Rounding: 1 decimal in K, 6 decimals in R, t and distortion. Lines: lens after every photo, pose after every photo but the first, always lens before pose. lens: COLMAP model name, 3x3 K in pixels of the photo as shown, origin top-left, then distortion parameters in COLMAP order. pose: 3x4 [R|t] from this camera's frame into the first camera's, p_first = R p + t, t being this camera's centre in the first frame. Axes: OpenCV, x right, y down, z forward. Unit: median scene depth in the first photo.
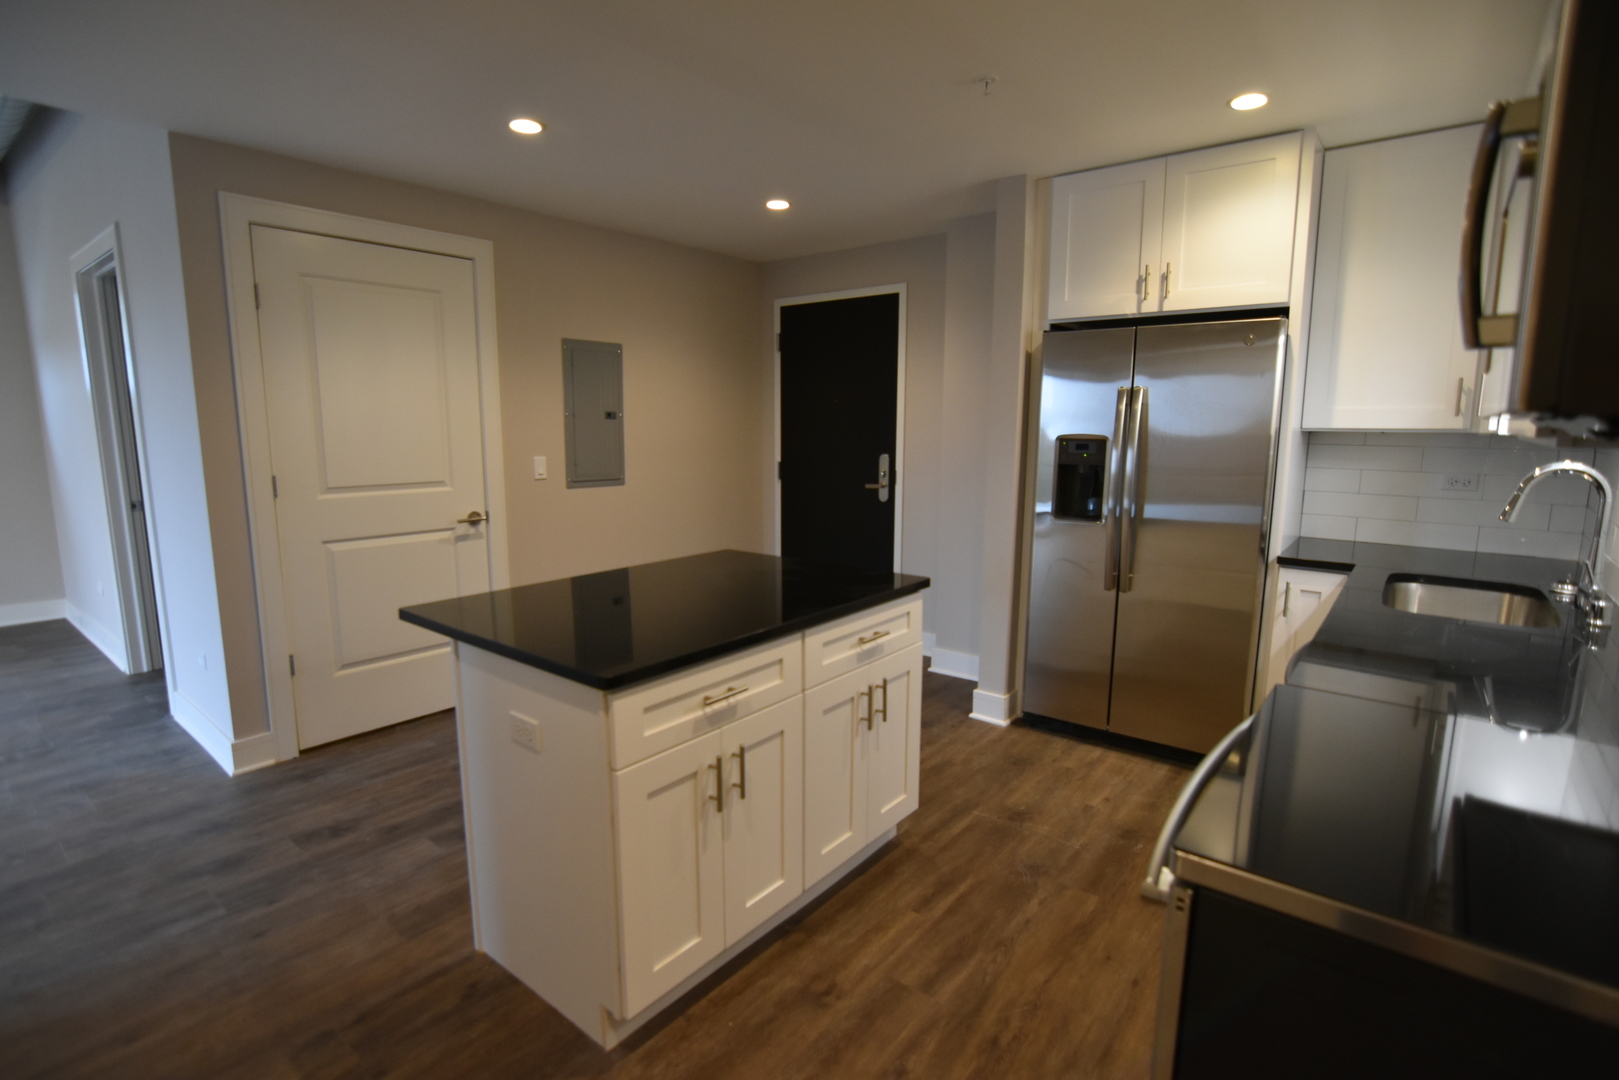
lens RADIAL K [[783.0, 0, 803.5], [0, 783.0, 541.4], [0, 0, 1]] dist [-0.034779, 0.014330]
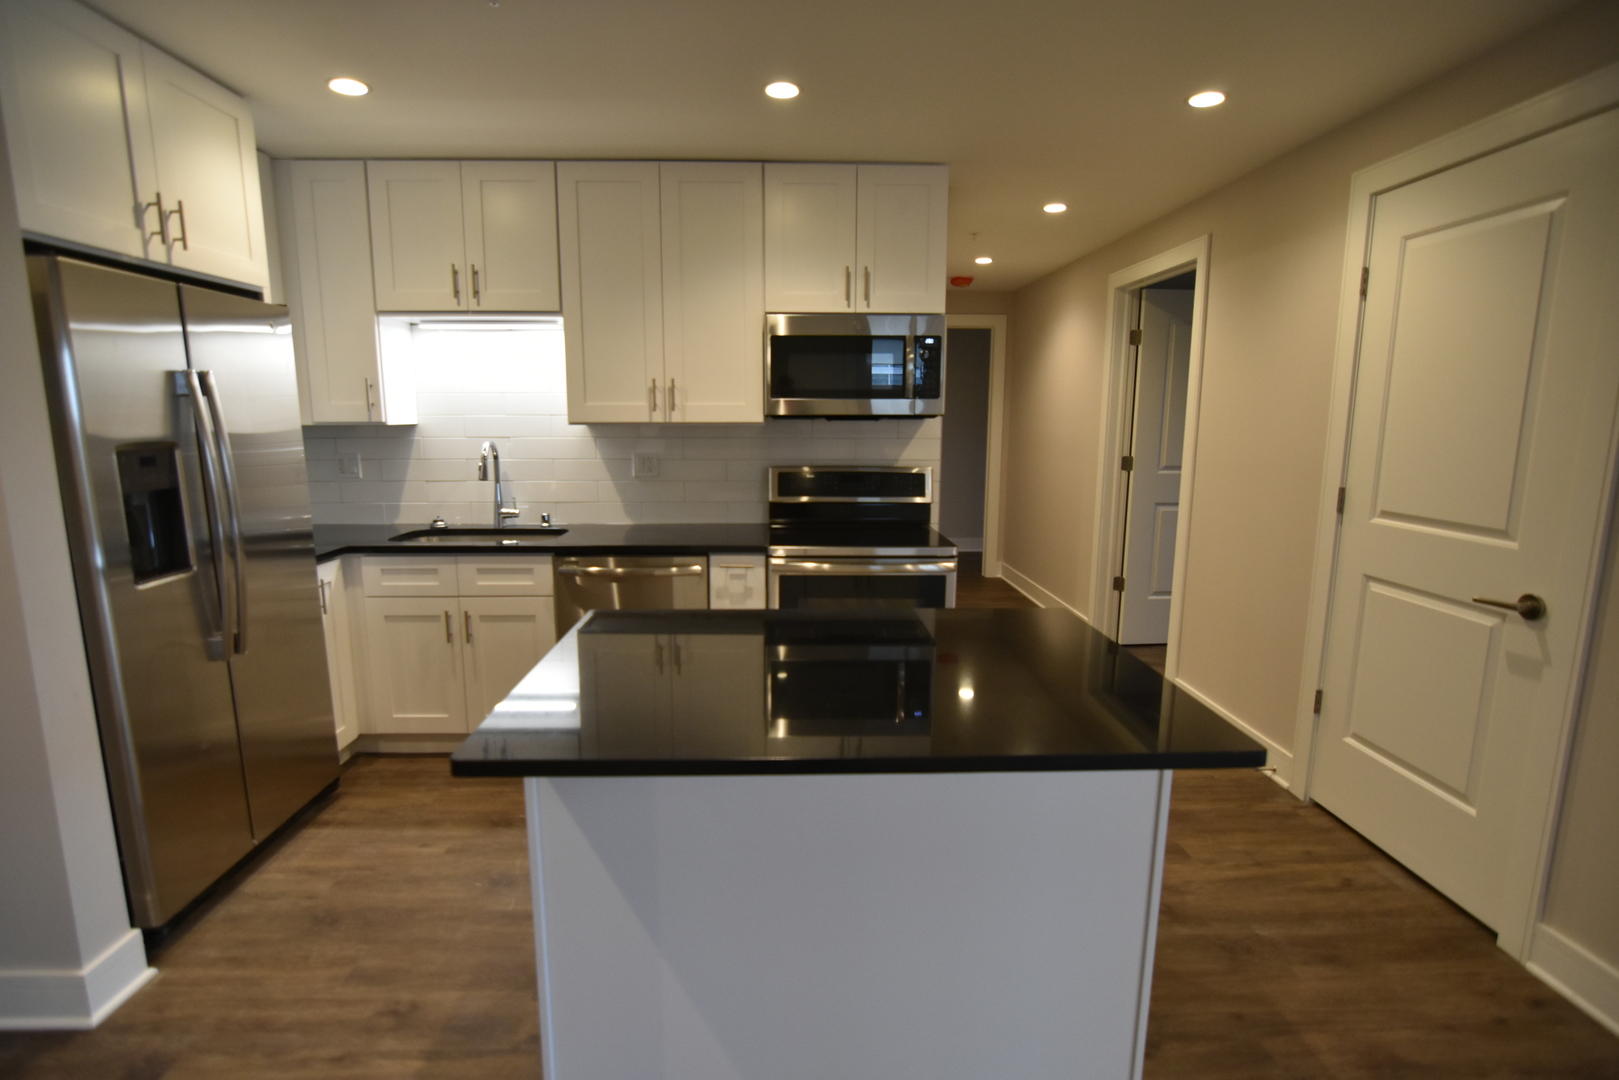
lens RADIAL K [[783.0, 0, 803.5], [0, 783.0, 541.4], [0, 0, 1]] dist [-0.034779, 0.014330]
pose [[-0.644888, -0.129106, 0.753293, -0.457224], [0.114736, 0.958104, 0.262434, -0.163957], [-0.755616, 0.255671, -0.603057, 1.005131]]
